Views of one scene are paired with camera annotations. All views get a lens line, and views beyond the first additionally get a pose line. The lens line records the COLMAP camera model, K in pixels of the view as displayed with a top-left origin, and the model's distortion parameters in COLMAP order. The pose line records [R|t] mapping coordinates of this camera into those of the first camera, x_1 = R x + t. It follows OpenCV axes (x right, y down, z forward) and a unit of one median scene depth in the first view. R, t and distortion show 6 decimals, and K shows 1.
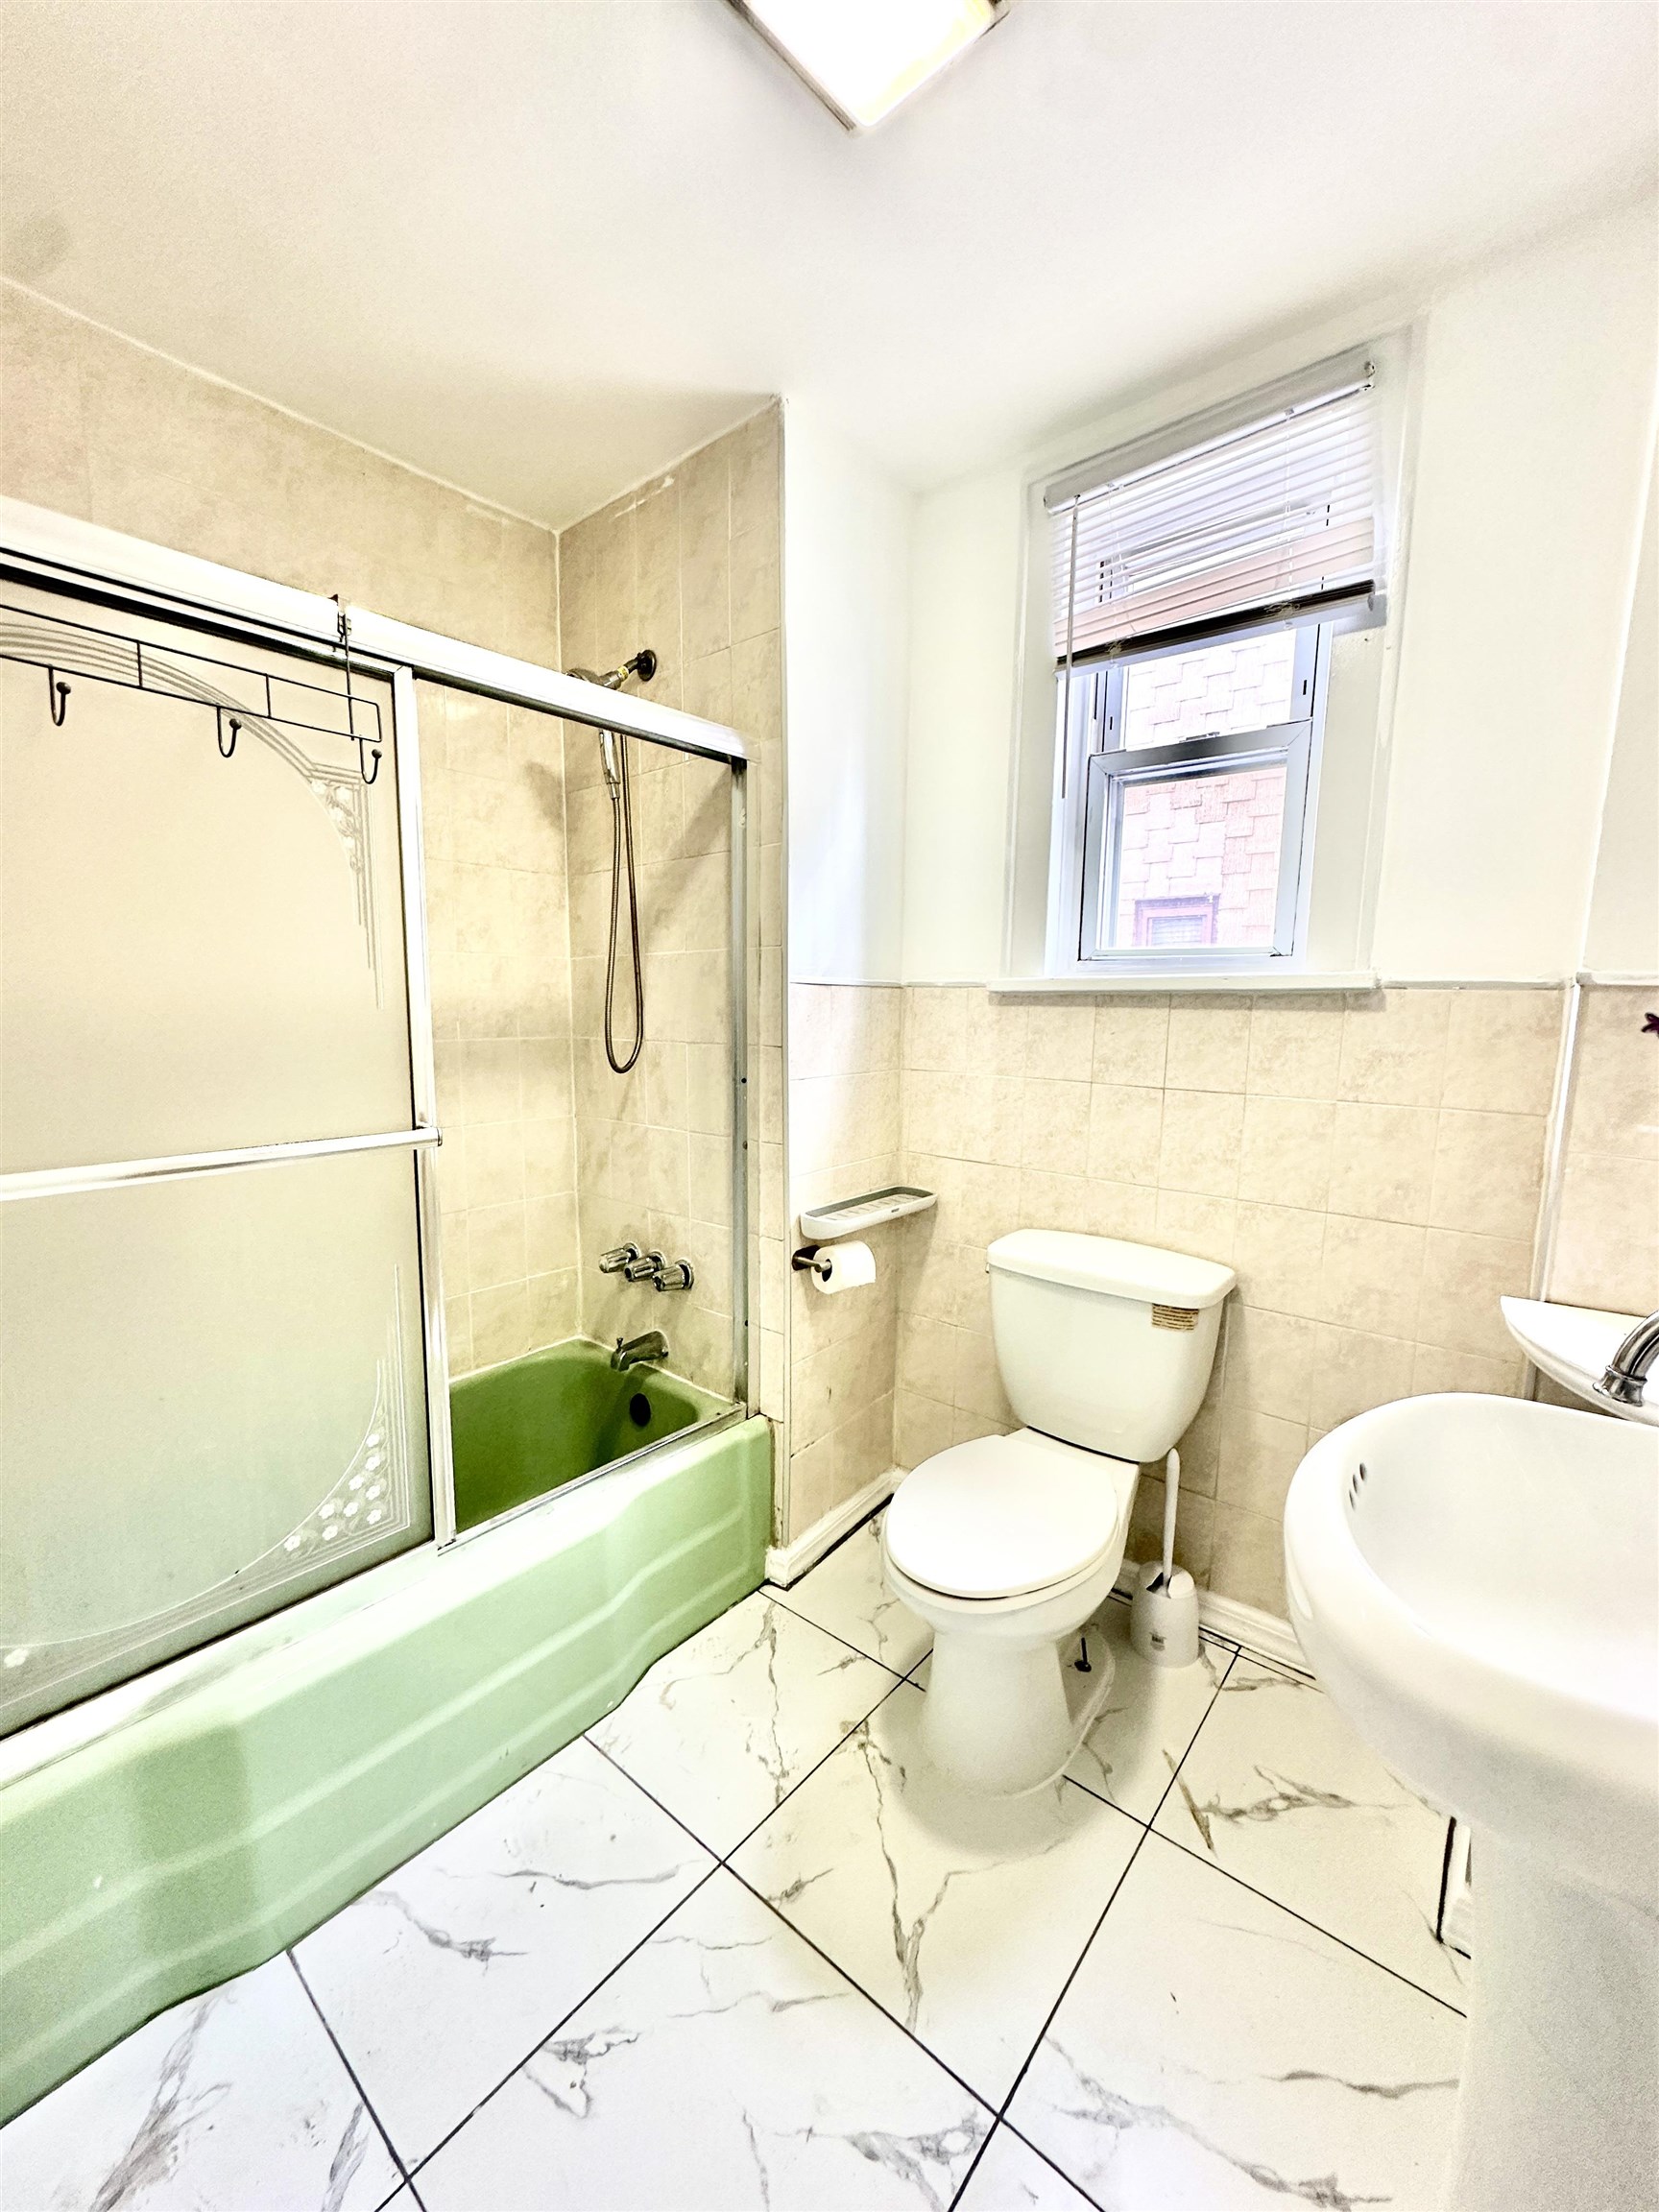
lens RADIAL K [[887.6, 0, 834.0], [0, 887.6, 1105.7], [0, 0, 1]] dist [0.000271, 0.000123]
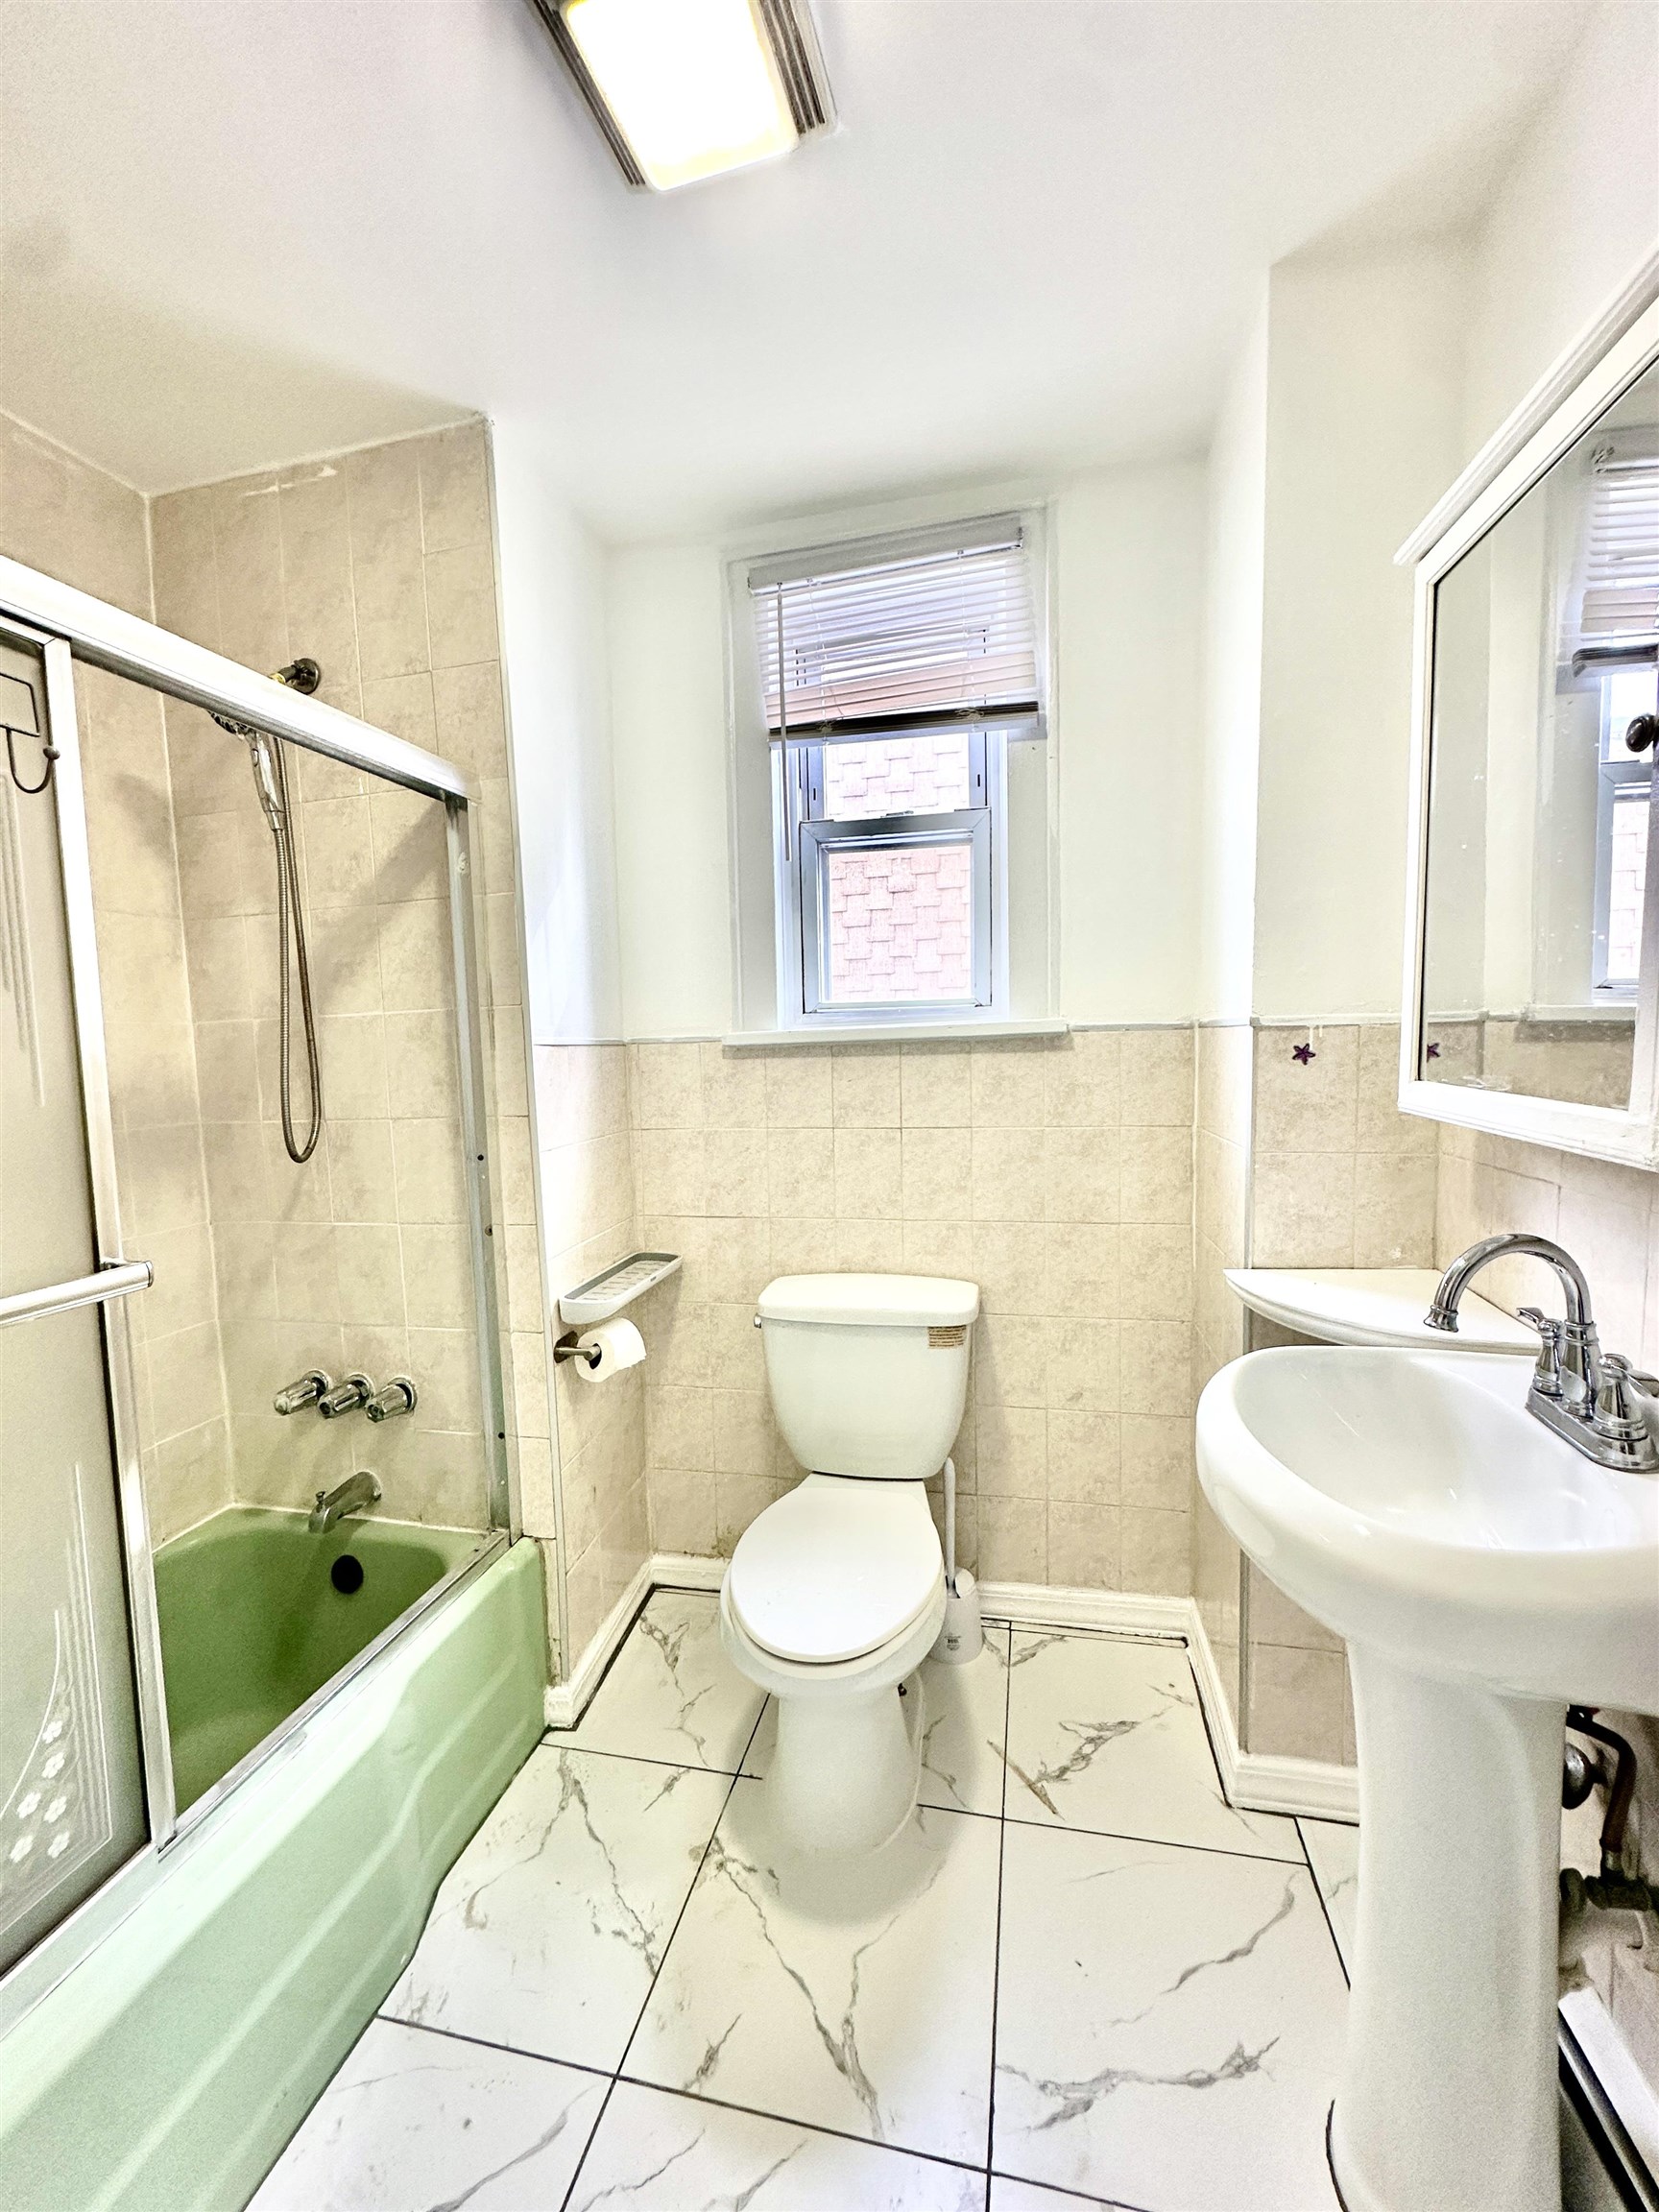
lens RADIAL K [[882.7, 0, 831.6], [0, 882.7, 1106.4], [0, 0, 1]] dist [-0.003386, 0.000517]
pose [[0.888857, -0.068495, 0.453036, -0.192838], [0.092745, 0.995191, -0.031502, -0.019749], [-0.448700, 0.070018, 0.890935, 0.068123]]
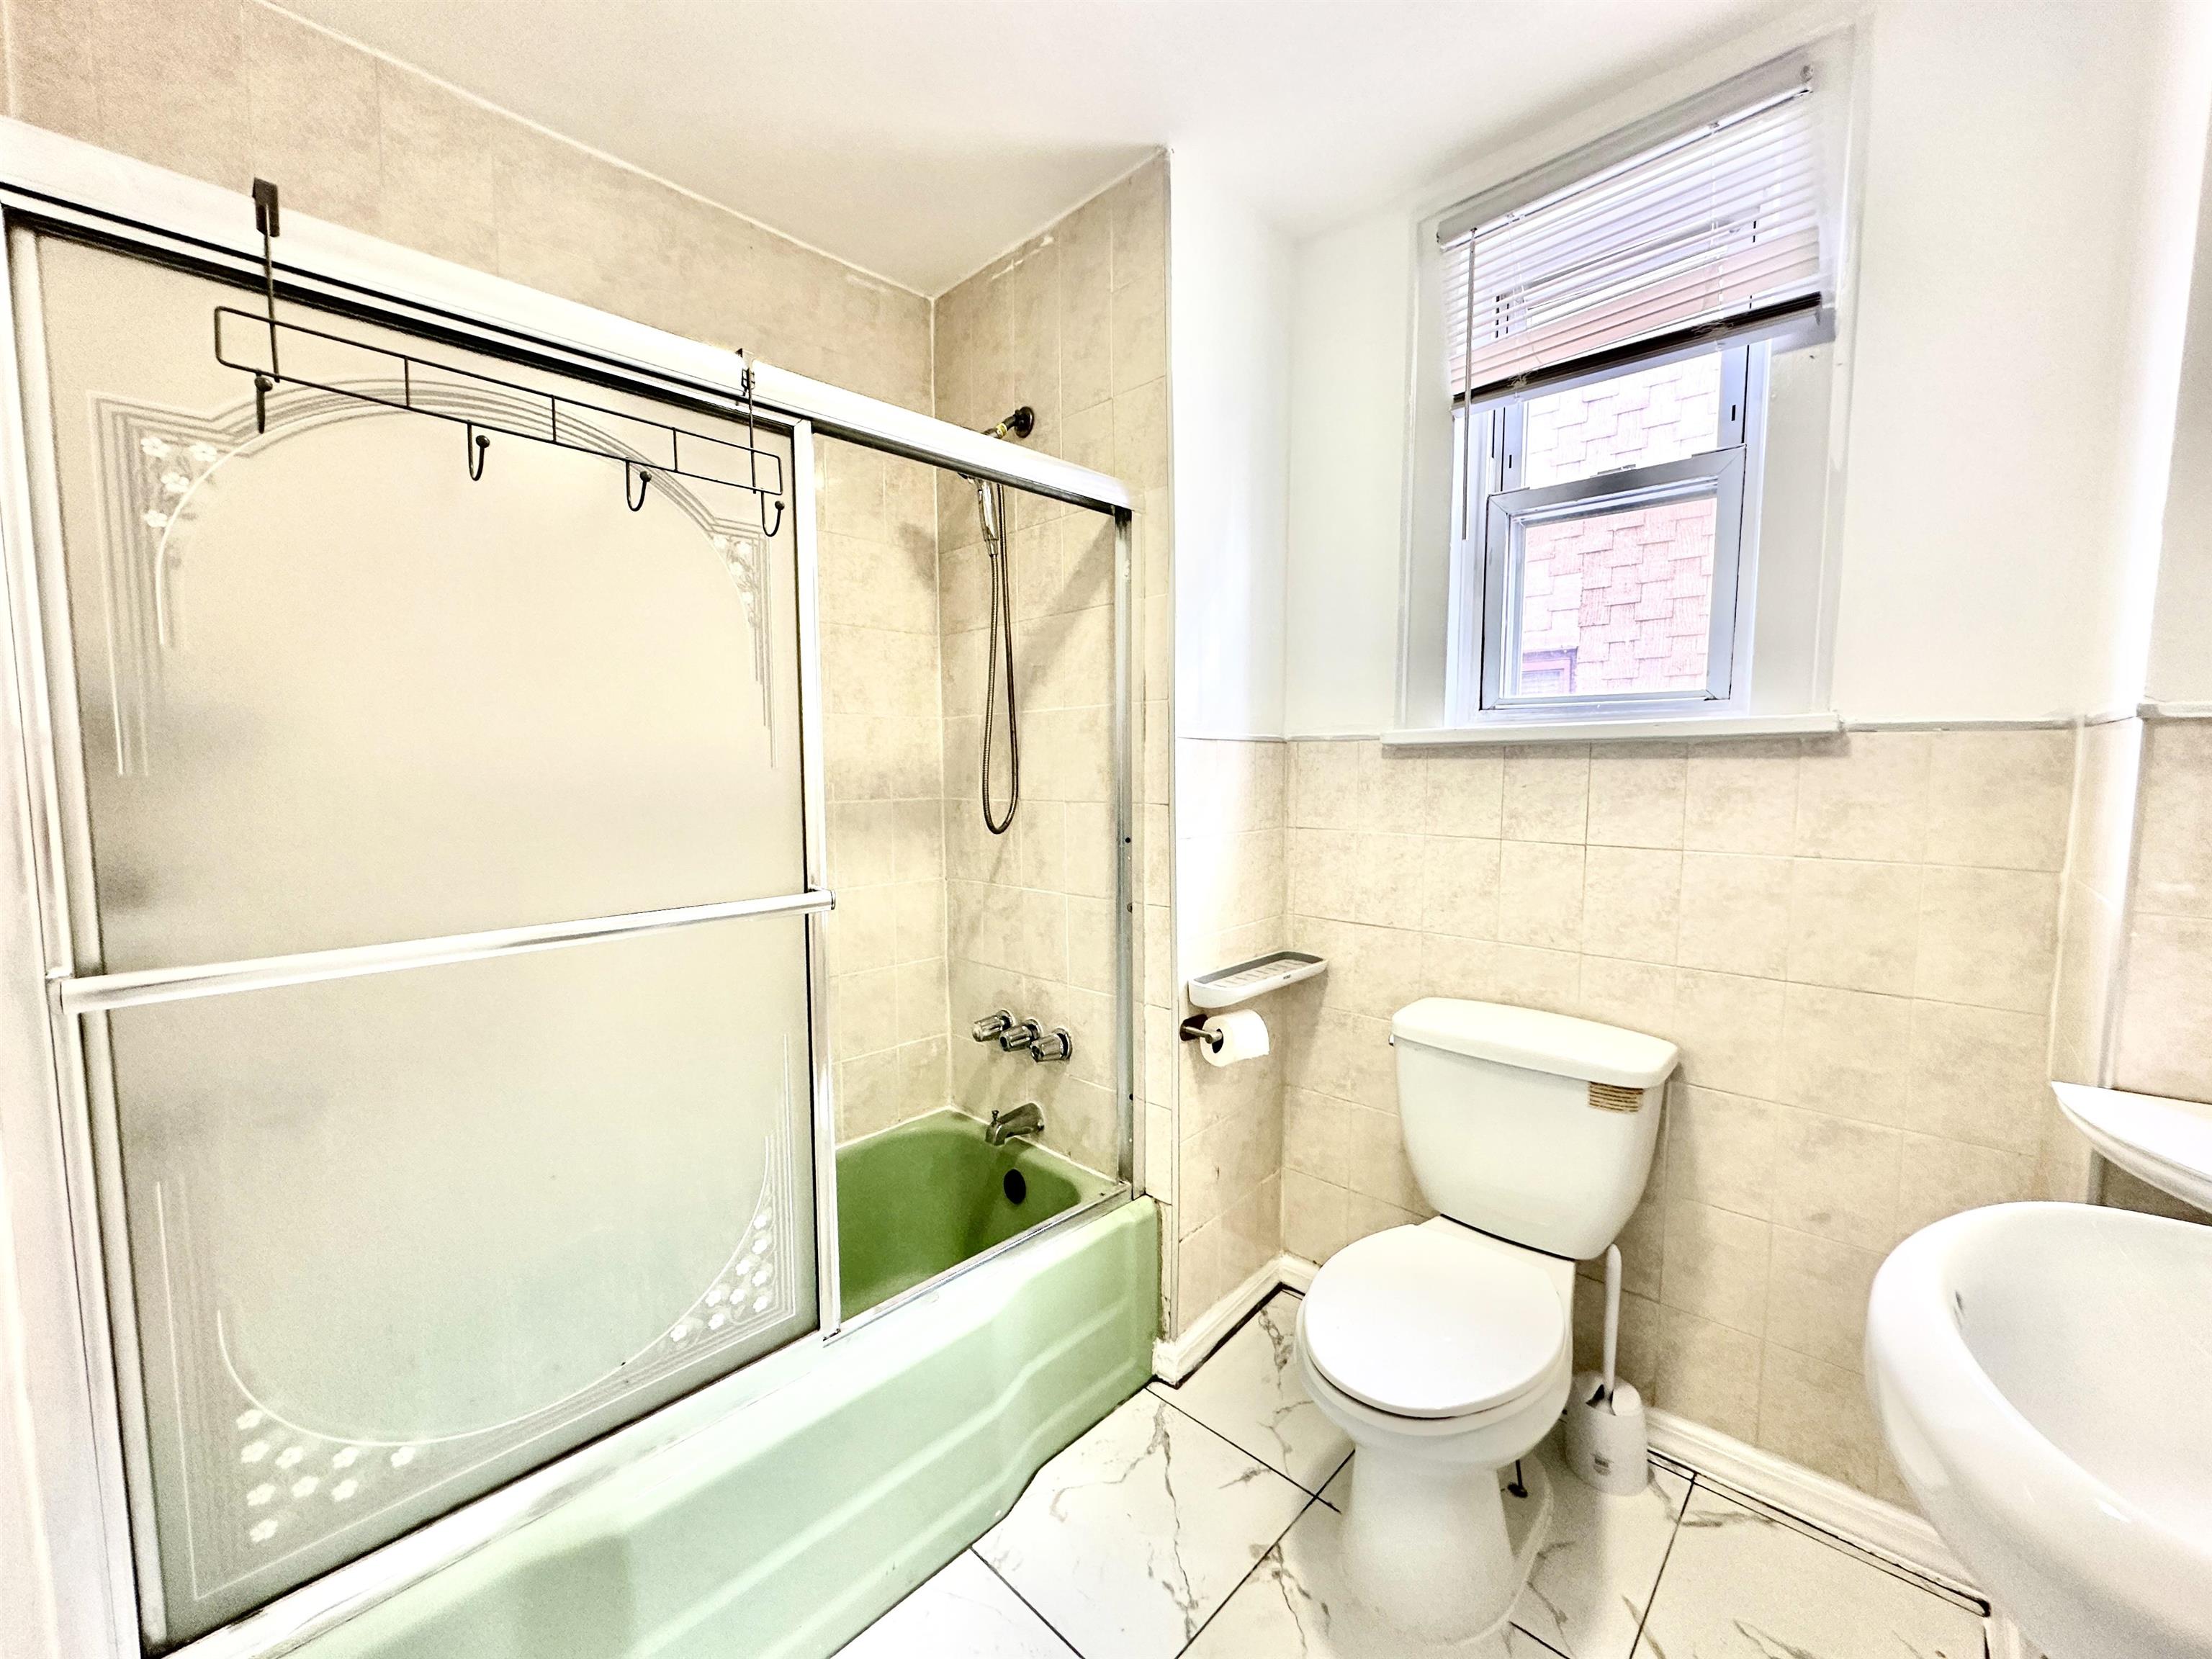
lens RADIAL K [[884.5, 0, 1107.1], [0, 884.5, 827.8], [0, 0, 1]] dist [-0.002080, 0.000398]
pose [[0.997717, -0.008769, -0.066955, -0.062810], [0.005631, 0.998883, -0.046909, 0.002801], [0.067292, 0.046424, 0.996653, 0.049402]]
